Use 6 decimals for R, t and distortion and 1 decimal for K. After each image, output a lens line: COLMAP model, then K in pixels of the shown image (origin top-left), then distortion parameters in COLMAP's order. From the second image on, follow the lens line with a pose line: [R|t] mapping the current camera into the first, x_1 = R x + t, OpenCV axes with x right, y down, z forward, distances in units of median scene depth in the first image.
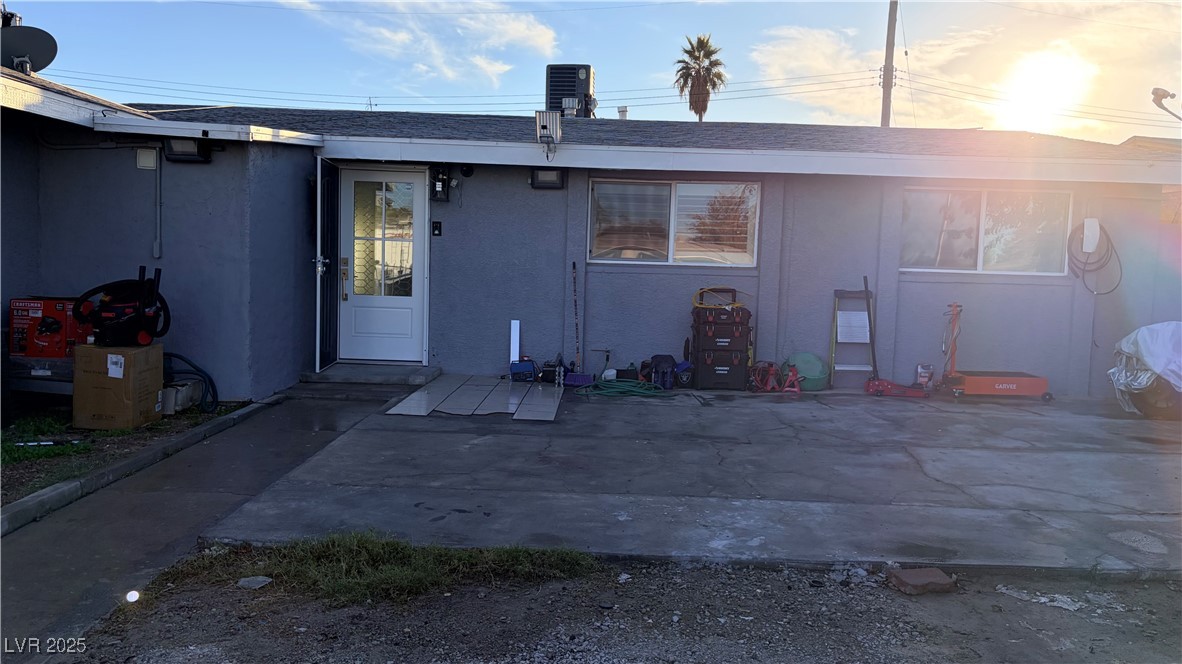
lens RADIAL K [[881.5, 0, 585.3], [0, 881.5, 336.5], [0, 0, 1]] dist [0.056065, -0.074434]
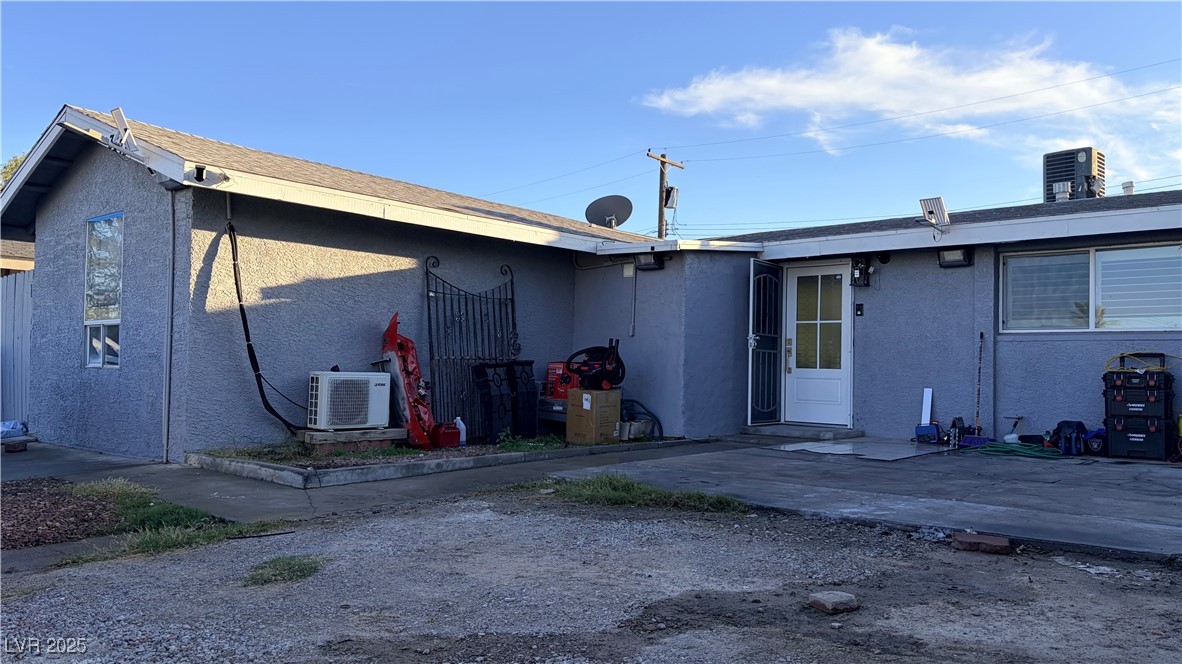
lens RADIAL K [[881.5, 0, 585.3], [0, 881.5, 336.5], [0, 0, 1]] dist [0.056065, -0.074434]
pose [[0.752935, -0.043166, -0.656677, 0.333094], [-0.050988, 0.991021, -0.123606, 0.077169], [0.656116, 0.126550, 0.743974, -0.104439]]
